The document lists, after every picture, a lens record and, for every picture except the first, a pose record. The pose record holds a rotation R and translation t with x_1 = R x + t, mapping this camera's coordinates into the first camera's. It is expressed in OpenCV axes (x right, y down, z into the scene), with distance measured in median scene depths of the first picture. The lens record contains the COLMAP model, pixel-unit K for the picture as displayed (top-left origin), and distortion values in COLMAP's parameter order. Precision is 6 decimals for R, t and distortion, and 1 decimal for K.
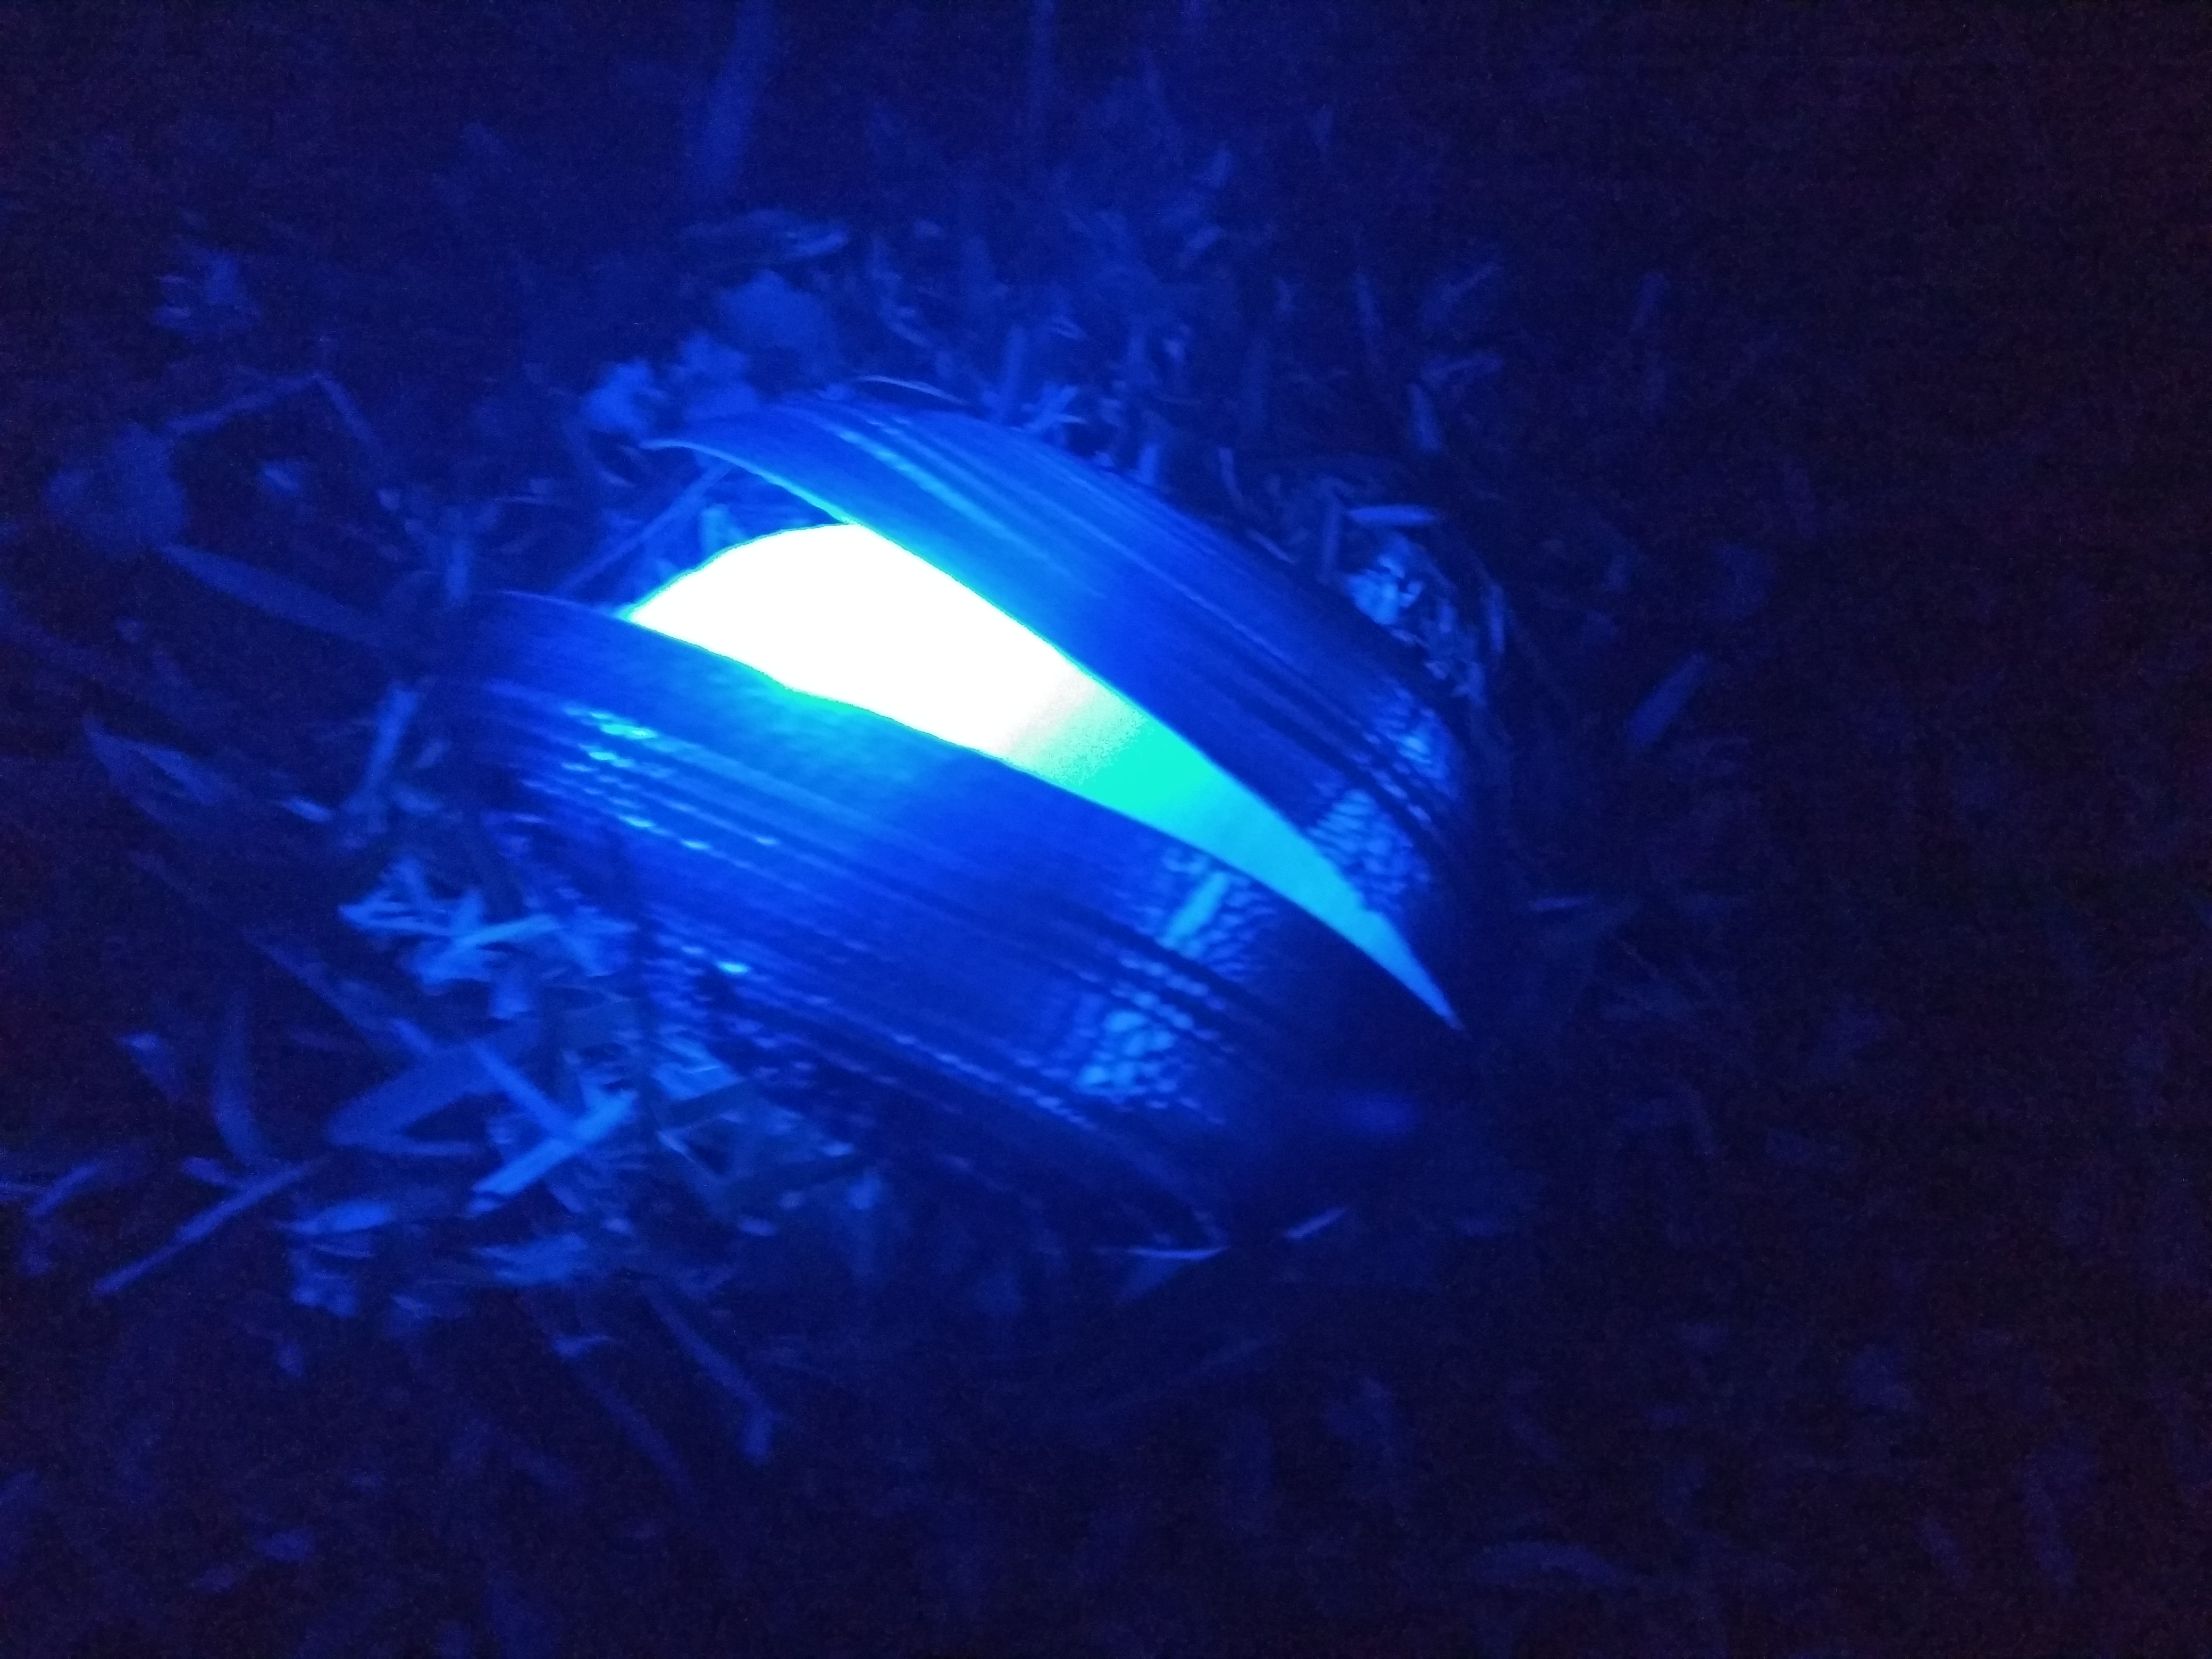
lens RADIAL K [[1866.3, 0, 1106.0], [0, 1866.3, 829.5], [0, 0, 1]] dist [0.109854, -0.002800]
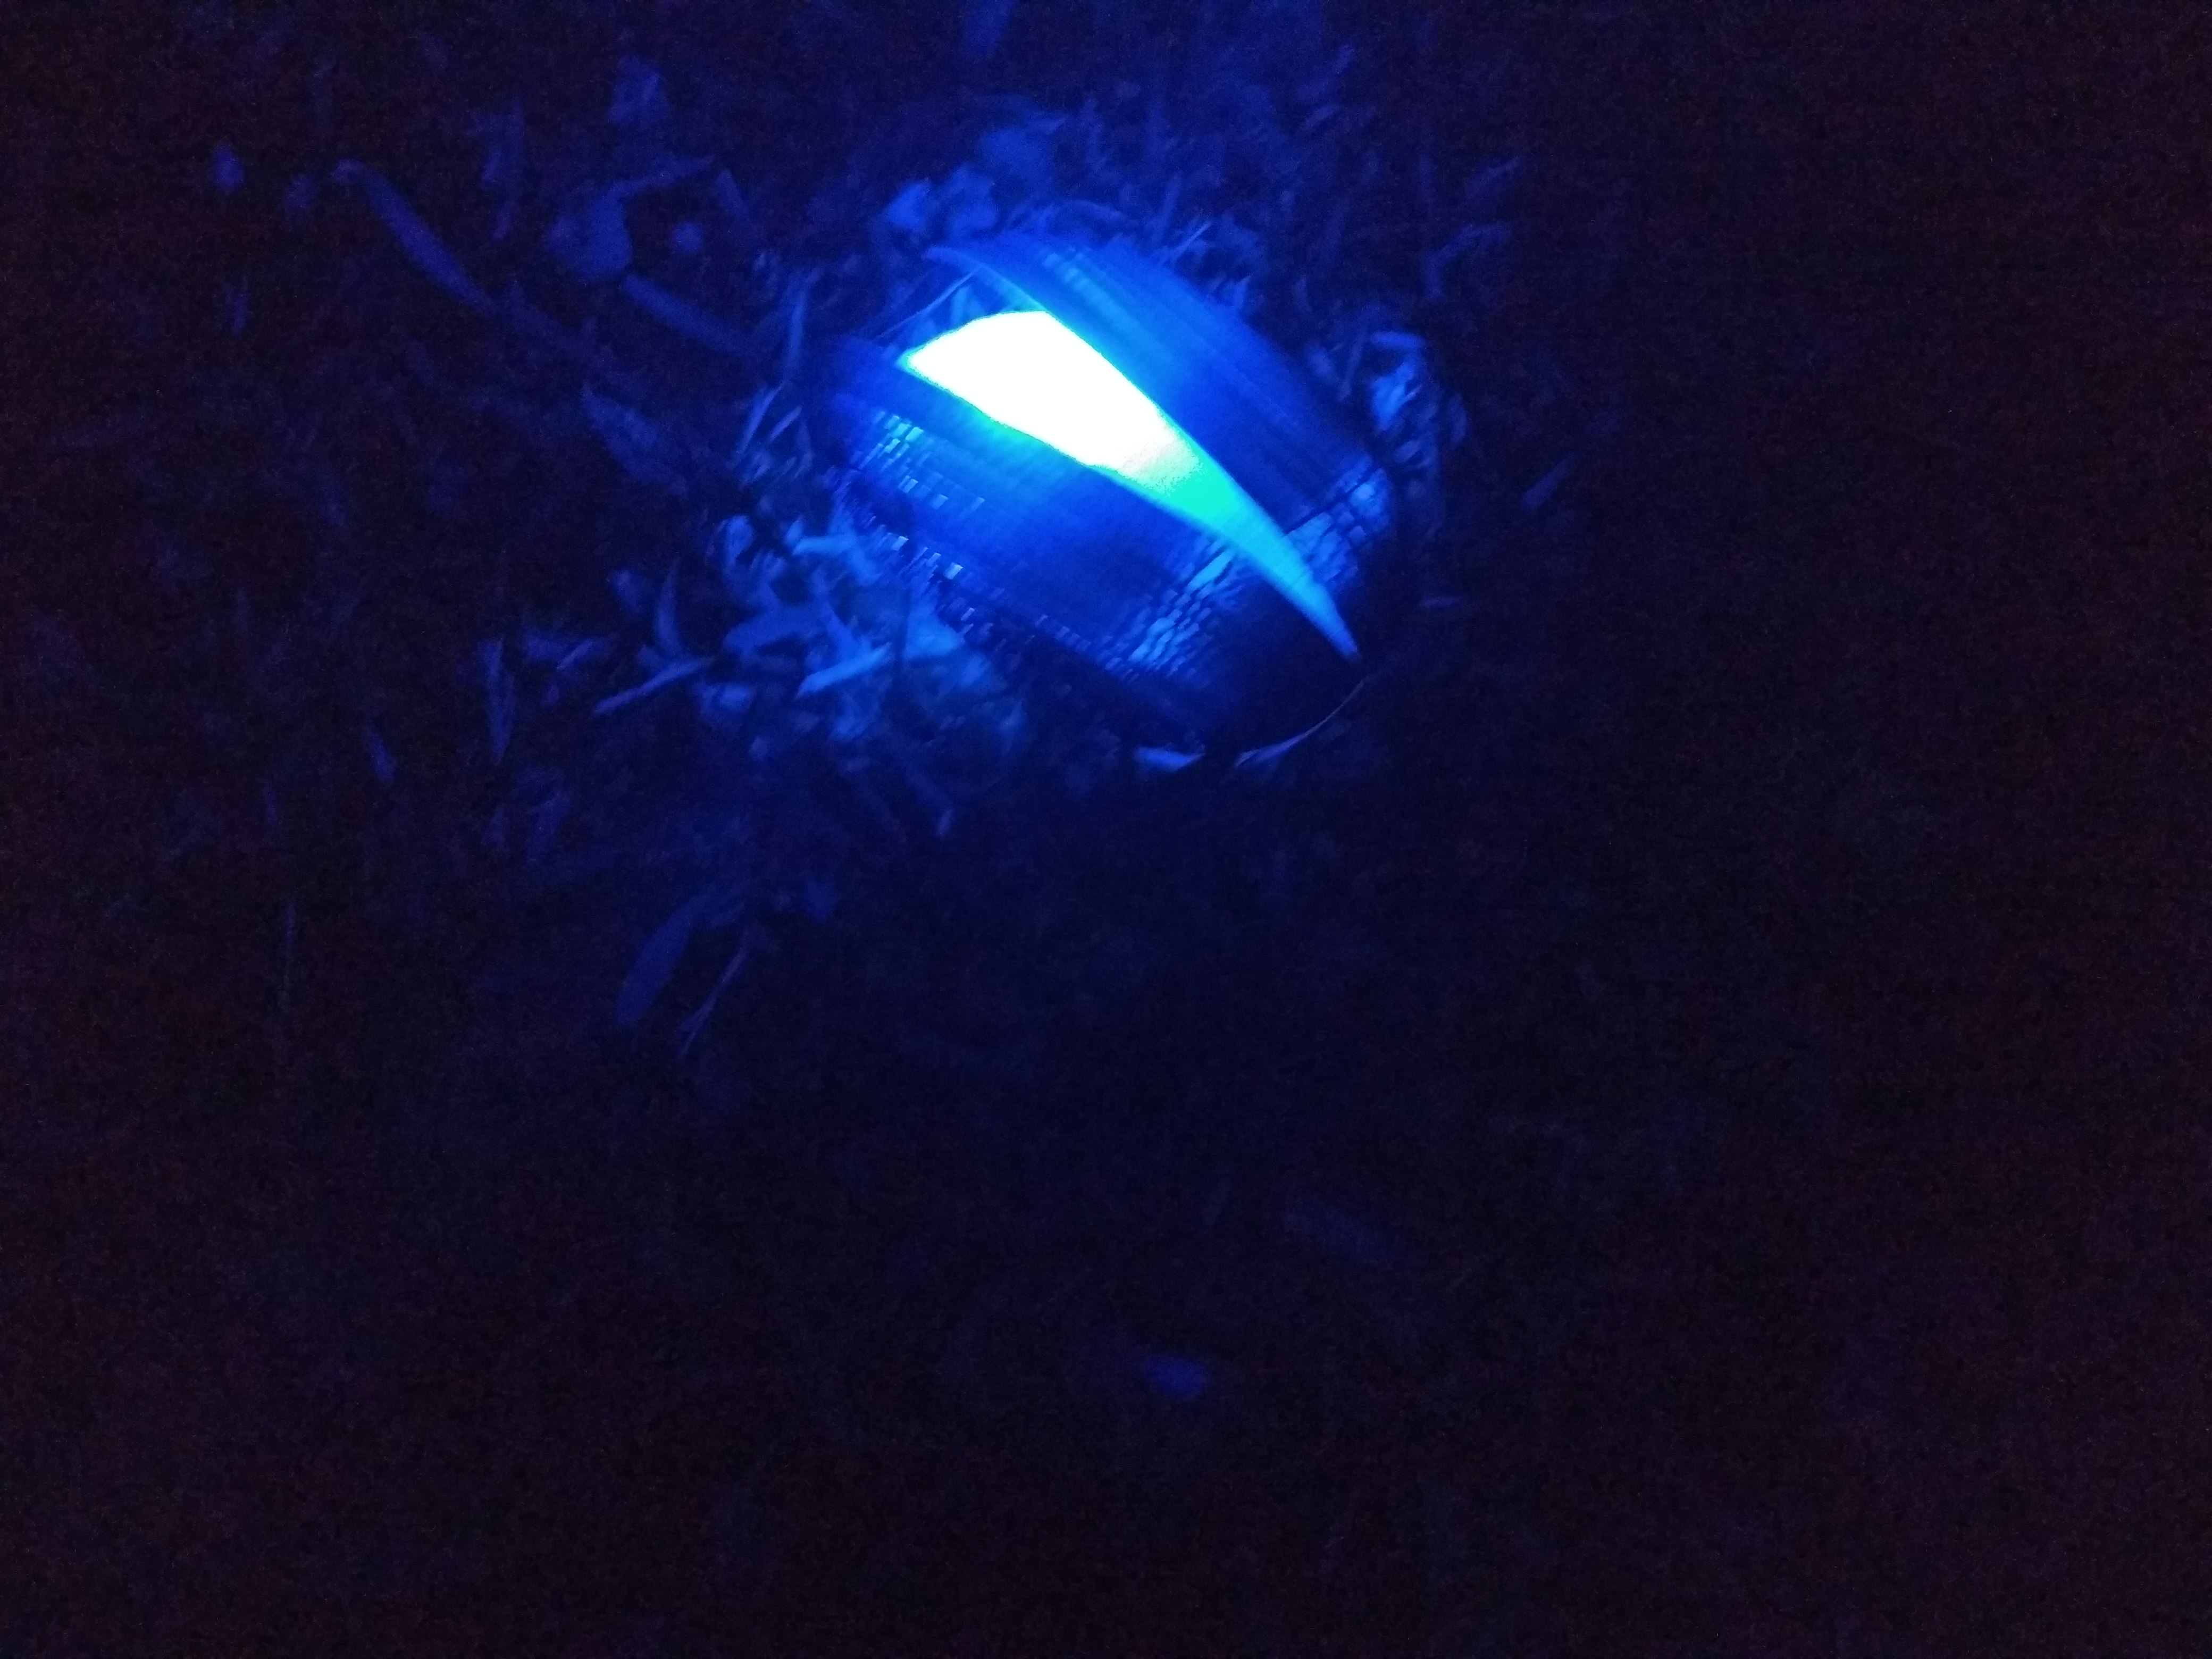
lens RADIAL K [[1866.3, 0, 1106.0], [0, 1866.3, 829.5], [0, 0, 1]] dist [0.109854, -0.002800]
pose [[0.989105, 0.125860, -0.076357, 0.106707], [-0.114241, 0.983386, 0.141072, 0.042875], [0.092844, -0.130812, 0.987050, -0.736980]]
